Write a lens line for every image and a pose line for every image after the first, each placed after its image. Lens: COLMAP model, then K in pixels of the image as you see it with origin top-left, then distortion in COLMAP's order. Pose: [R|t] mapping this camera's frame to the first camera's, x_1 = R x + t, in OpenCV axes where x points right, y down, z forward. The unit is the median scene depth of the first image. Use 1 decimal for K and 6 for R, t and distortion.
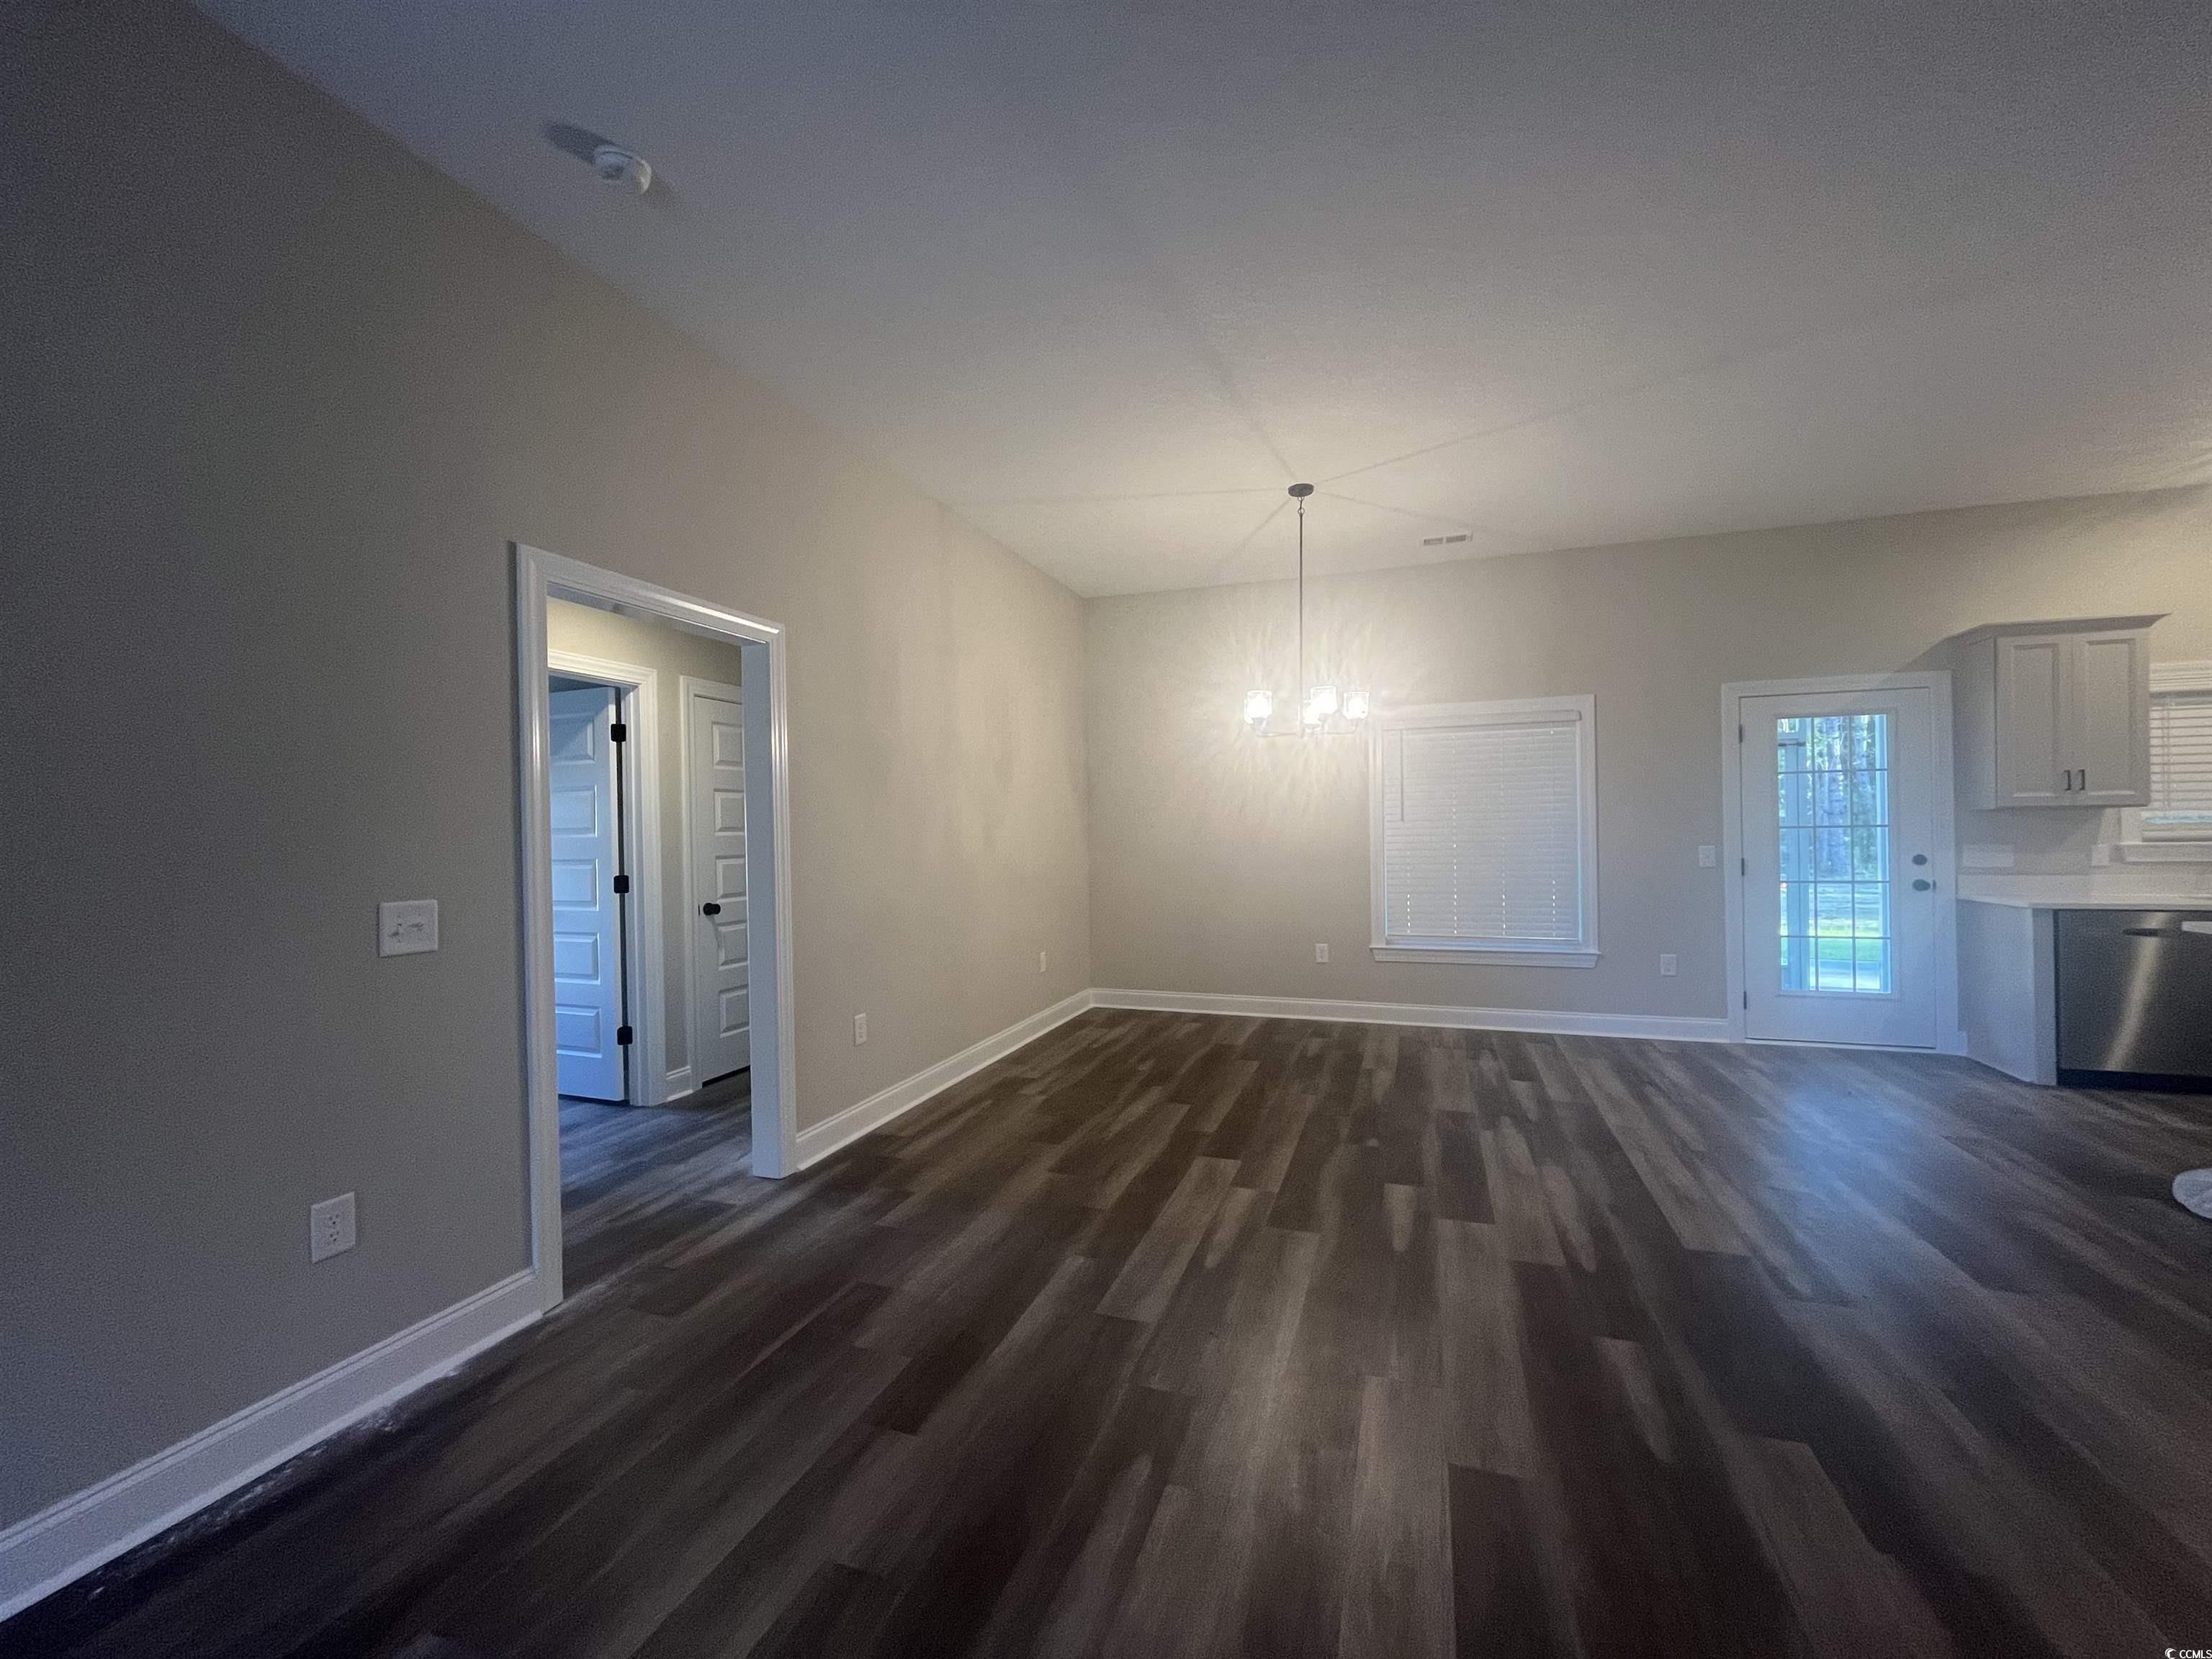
lens RADIAL K [[889.9, 0, 1111.0], [0, 889.9, 828.7], [0, 0, 1]] dist [-0.001432, -0.000760]
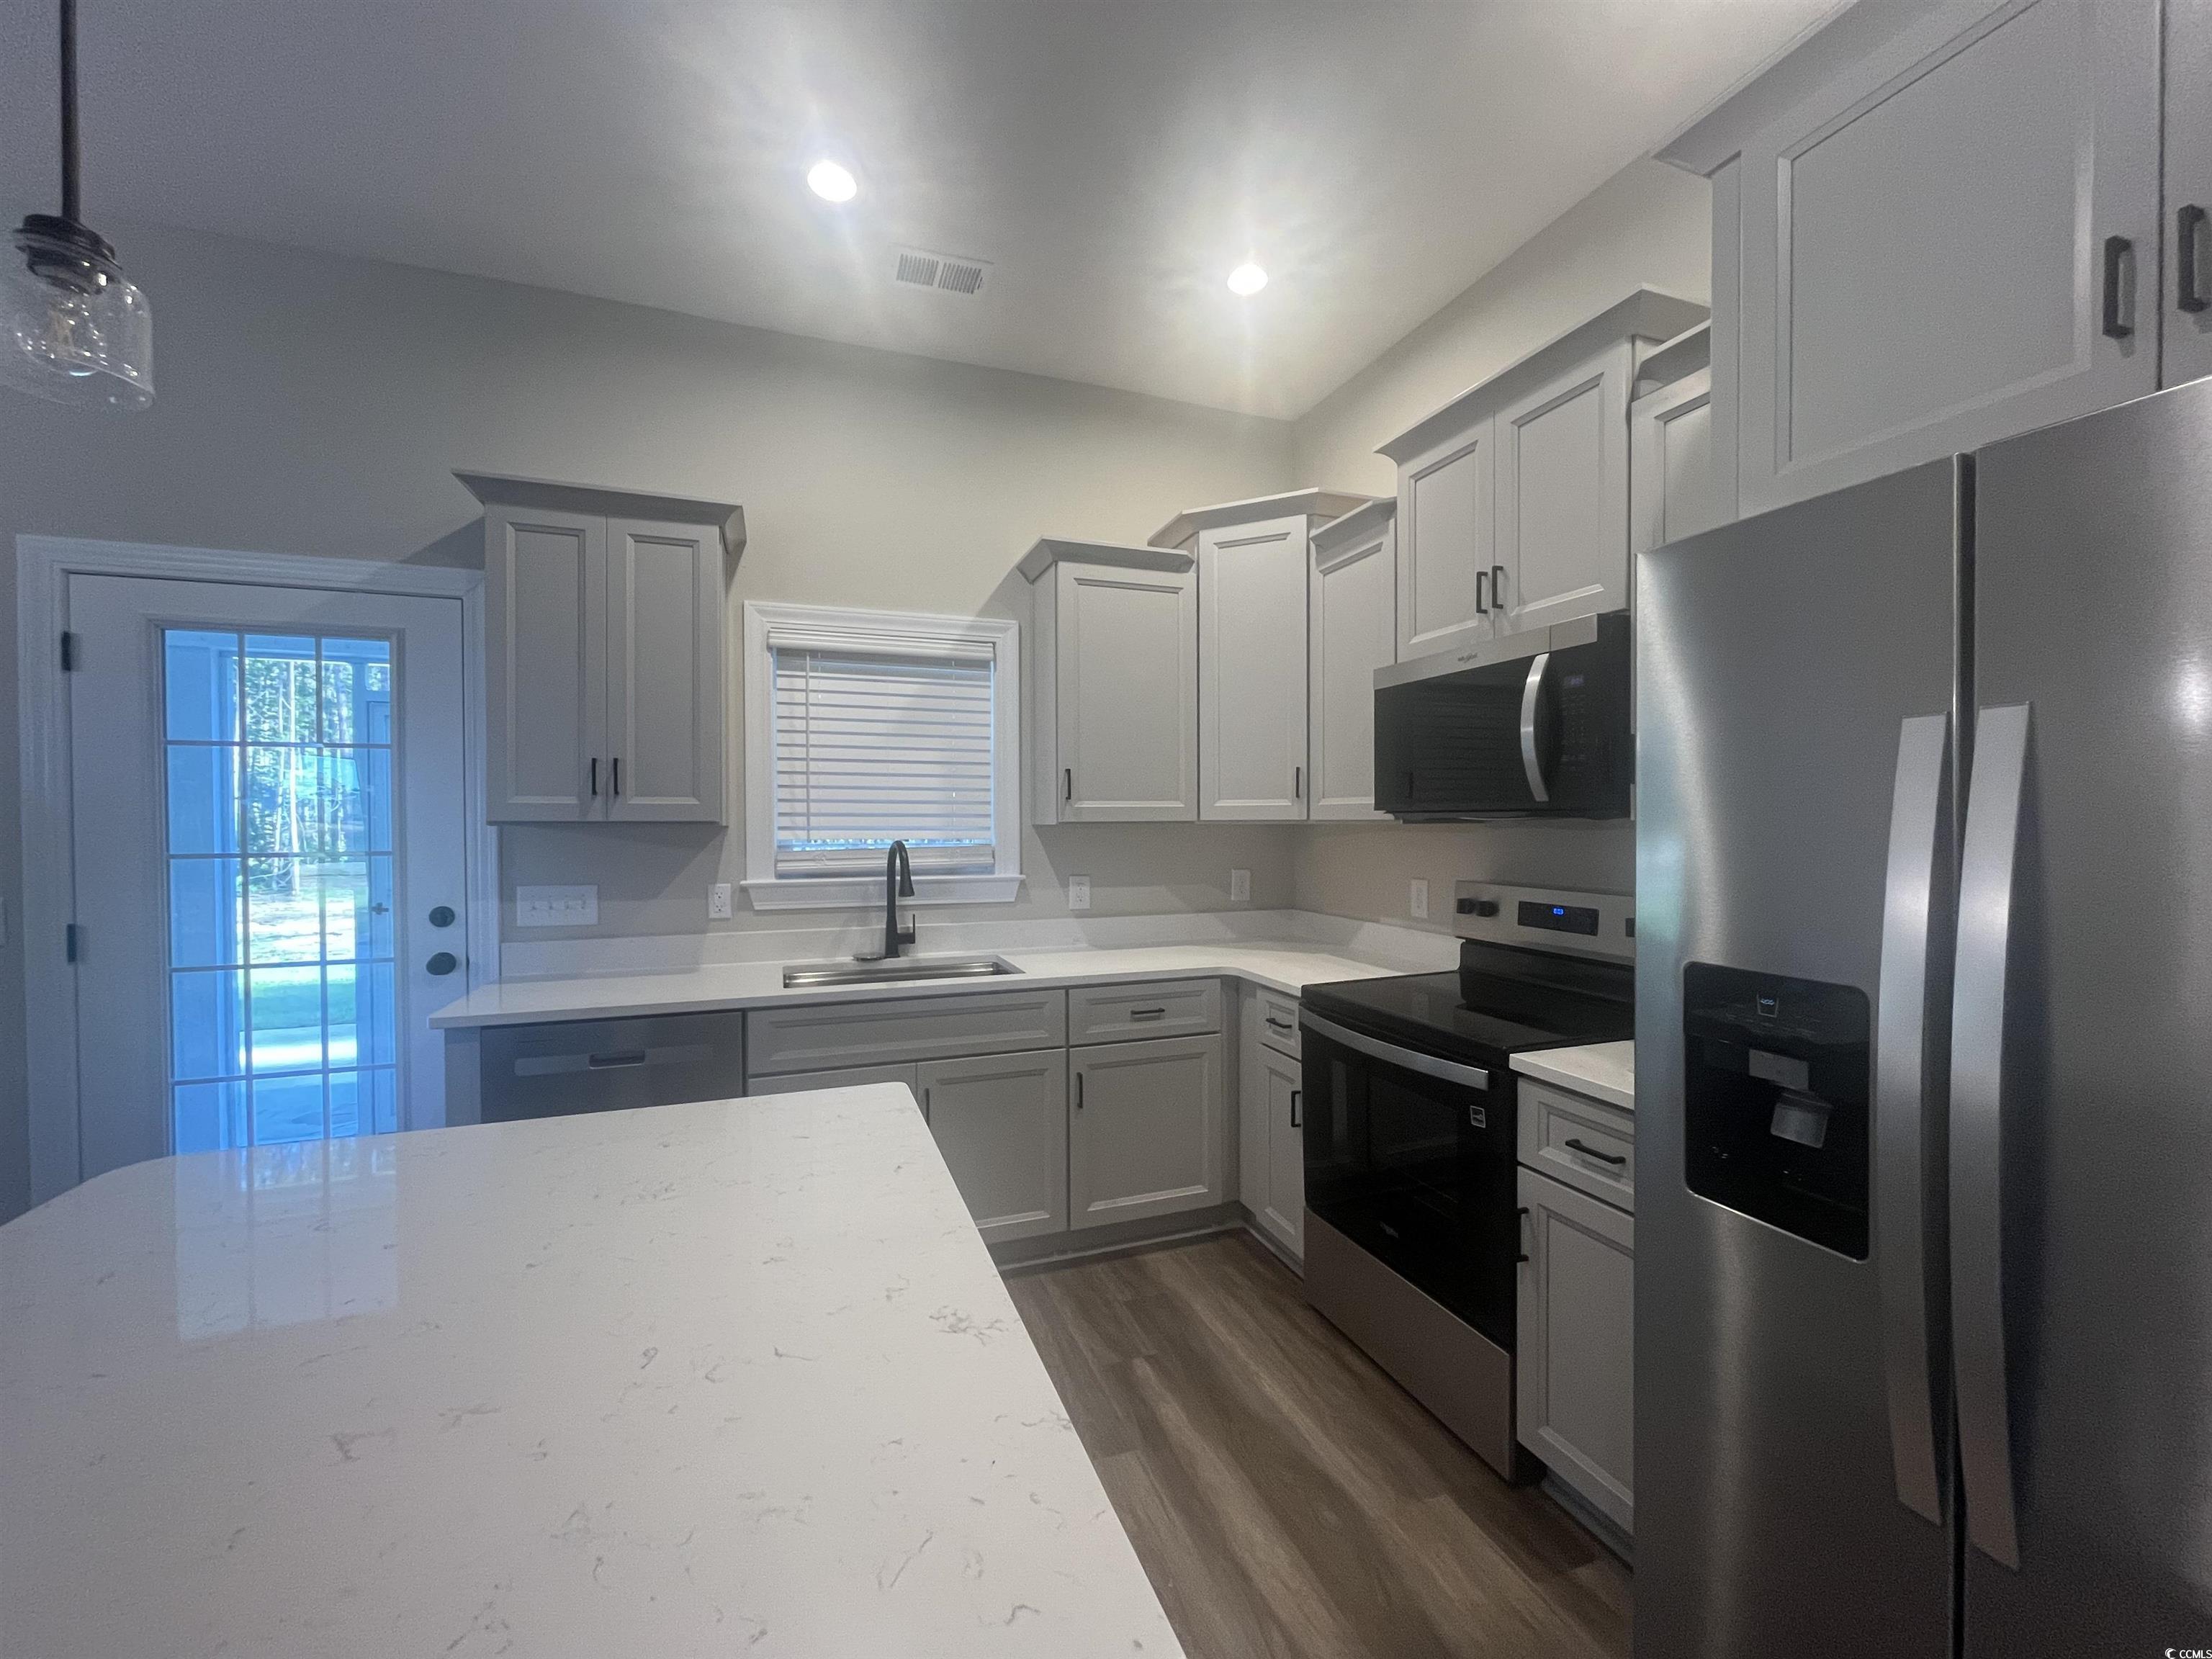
lens RADIAL K [[889.9, 0, 1111.0], [0, 889.9, 828.7], [0, 0, 1]] dist [-0.001432, -0.000760]
pose [[0.770868, 0.005968, 0.636967, 0.941830], [-0.009148, 0.999957, 0.001703, -0.024787], [-0.636929, -0.007140, 0.770889, 0.348778]]
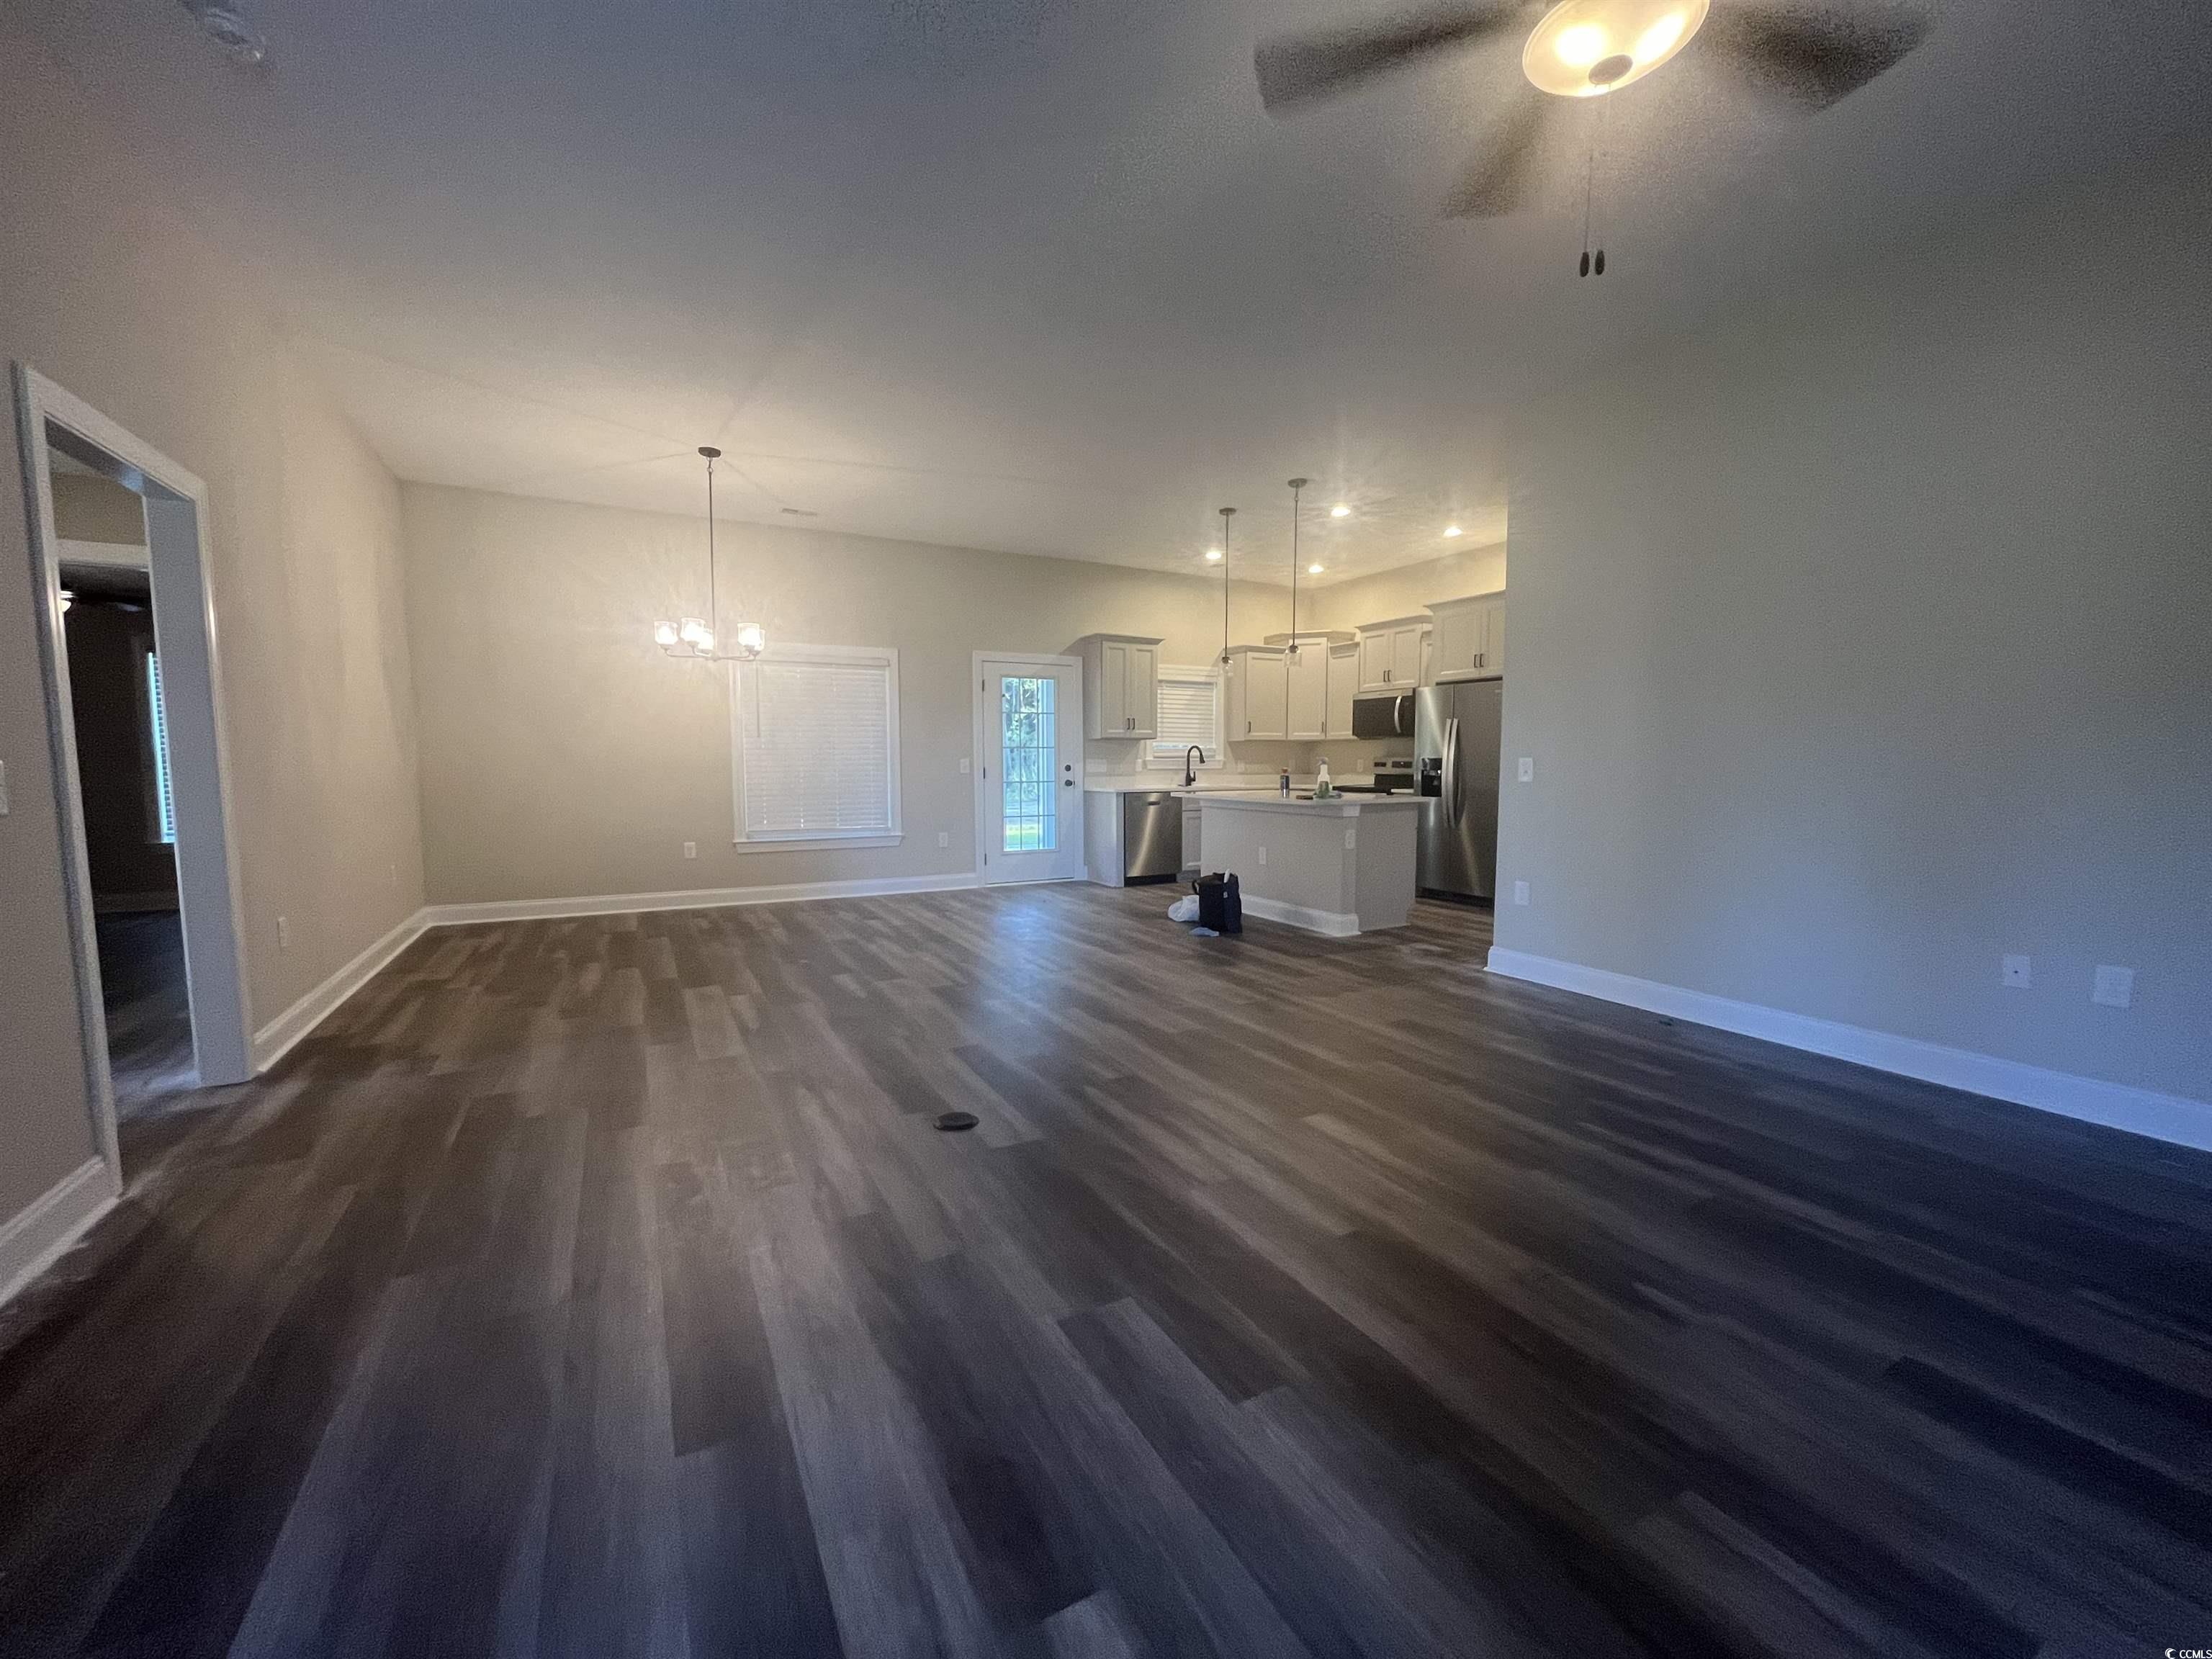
lens RADIAL K [[889.9, 0, 1111.0], [0, 889.9, 828.7], [0, 0, 1]] dist [-0.001432, -0.000760]
pose [[0.670618, -0.043593, 0.740521, -0.317812], [-0.010056, 0.997646, 0.067836, 0.036919], [-0.741734, -0.052939, 0.668601, -0.216575]]
